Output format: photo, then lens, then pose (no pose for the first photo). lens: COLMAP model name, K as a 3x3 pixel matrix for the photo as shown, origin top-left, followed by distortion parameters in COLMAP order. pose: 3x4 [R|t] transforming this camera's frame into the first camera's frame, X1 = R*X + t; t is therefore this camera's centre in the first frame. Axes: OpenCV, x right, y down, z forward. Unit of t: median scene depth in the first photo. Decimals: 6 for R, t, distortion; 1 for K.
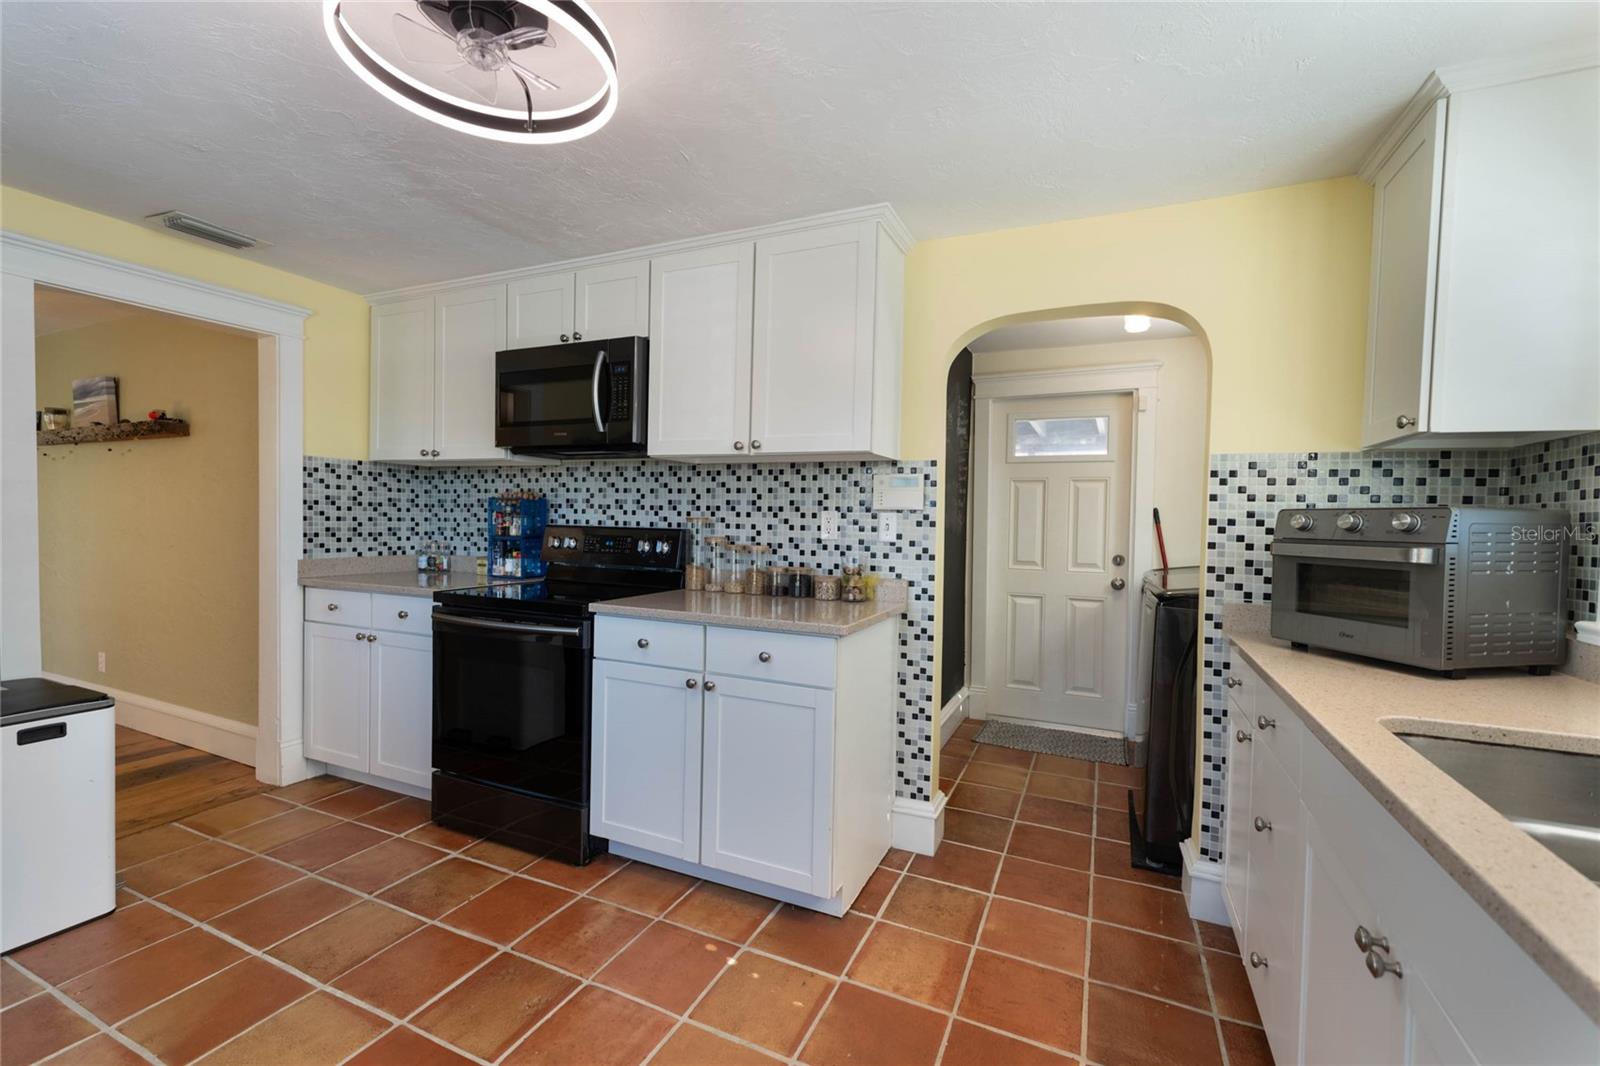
lens RADIAL K [[677.2, 0, 811.0], [0, 677.2, 525.7], [0, 0, 1]] dist [0.008475, -0.000973]
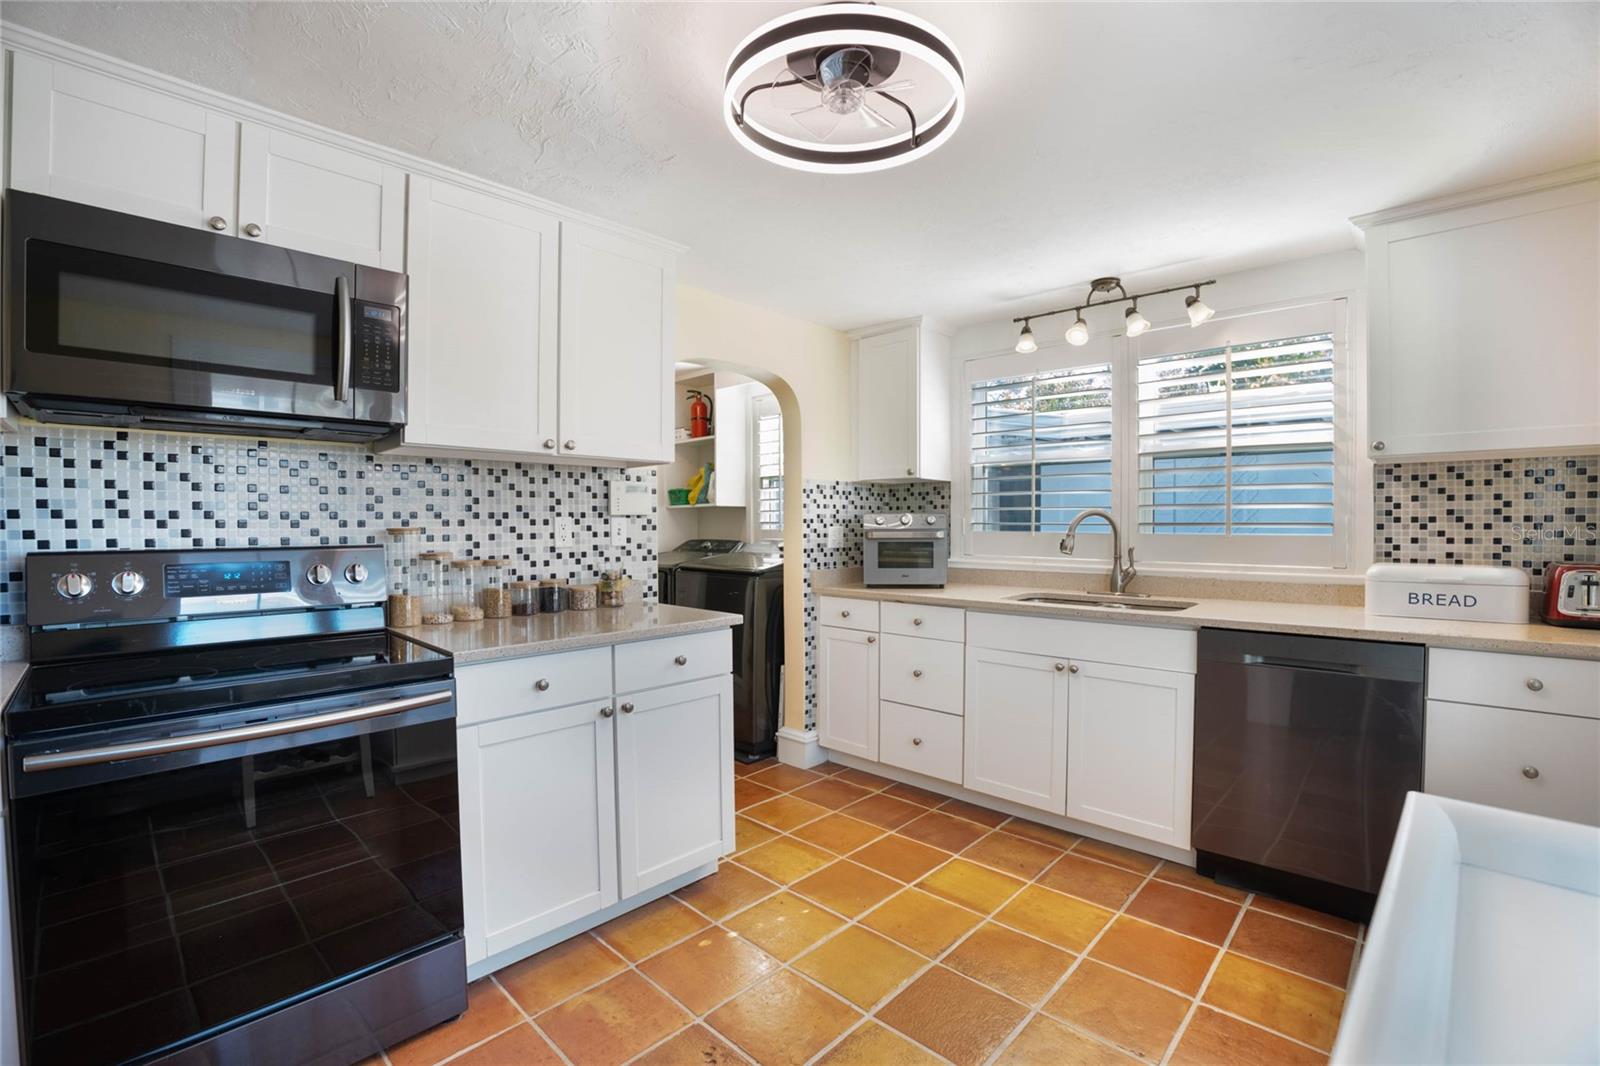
lens RADIAL K [[701.1, 0, 803.3], [0, 701.1, 529.4], [0, 0, 1]] dist [-0.033169, 0.001856]
pose [[0.333037, -0.028819, 0.942473, -0.776268], [0.022670, 0.999489, 0.022551, -0.018869], [-0.942641, 0.013856, 0.333520, 0.359079]]
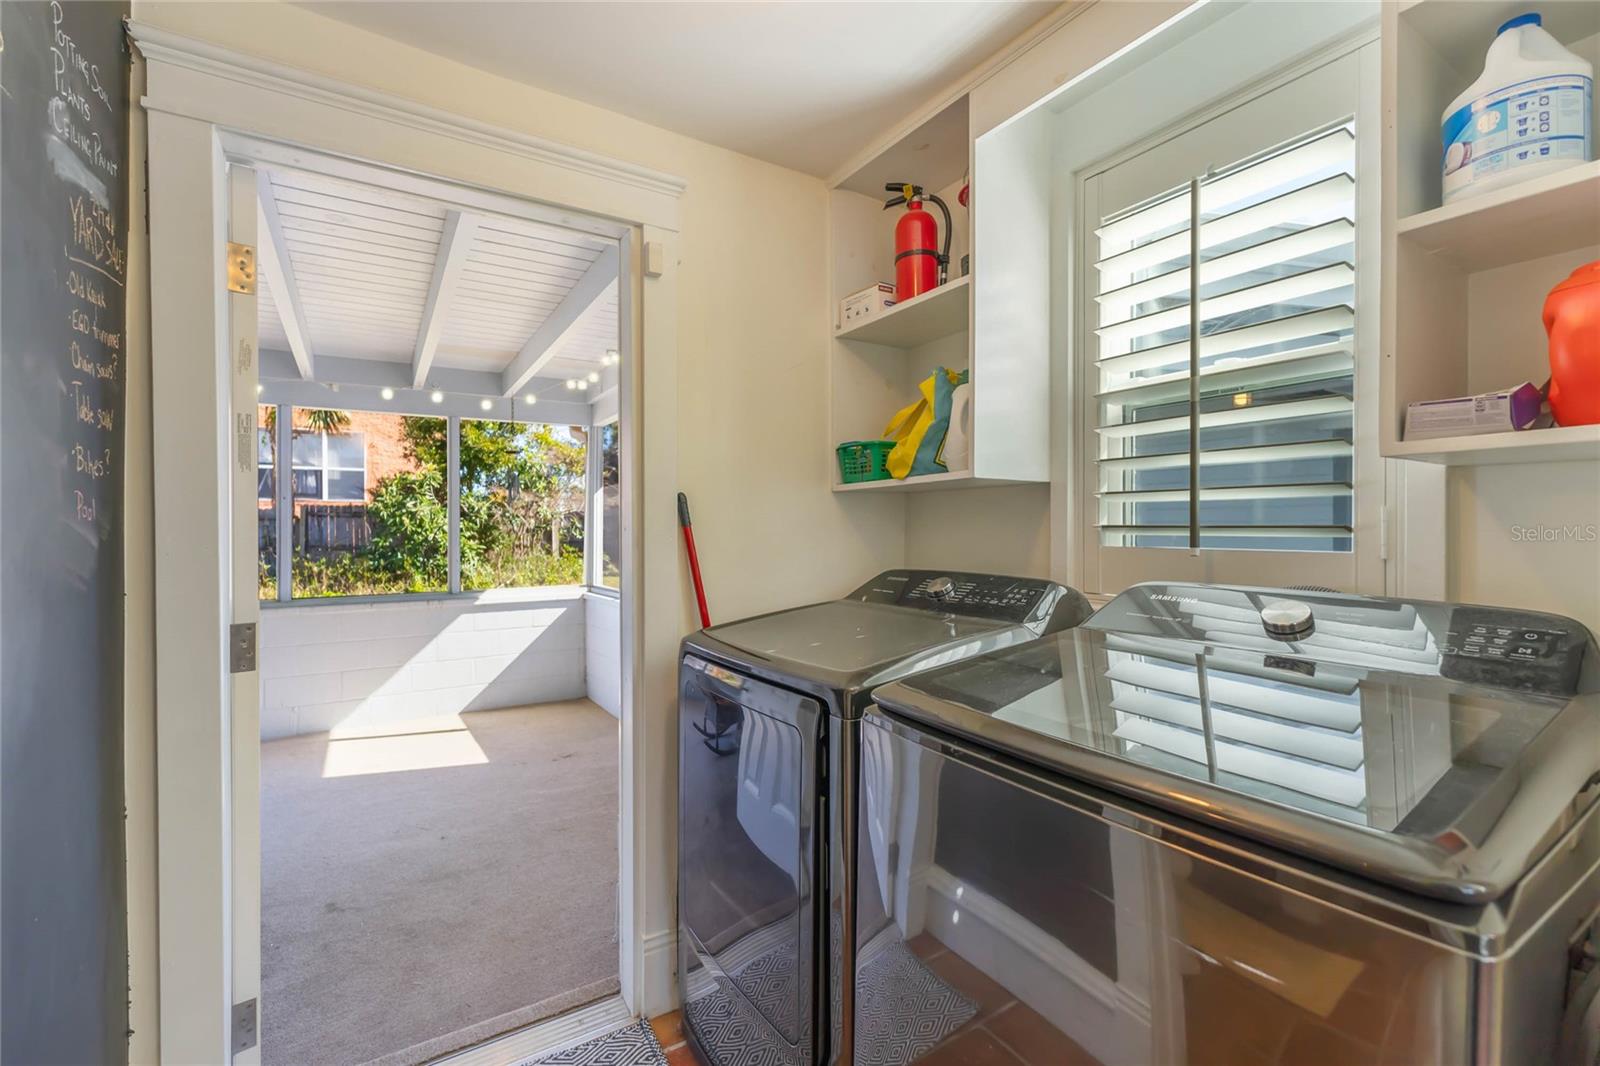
lens RADIAL K [[677.2, 0, 800.3], [0, 677.2, 533.0], [0, 0, 1]] dist [0.008475, -0.000973]
pose [[0.551320, -0.021852, 0.834007, 0.230151], [0.021099, 0.999702, 0.012246, -0.005777], [-0.834027, 0.010845, 0.551617, 0.948223]]
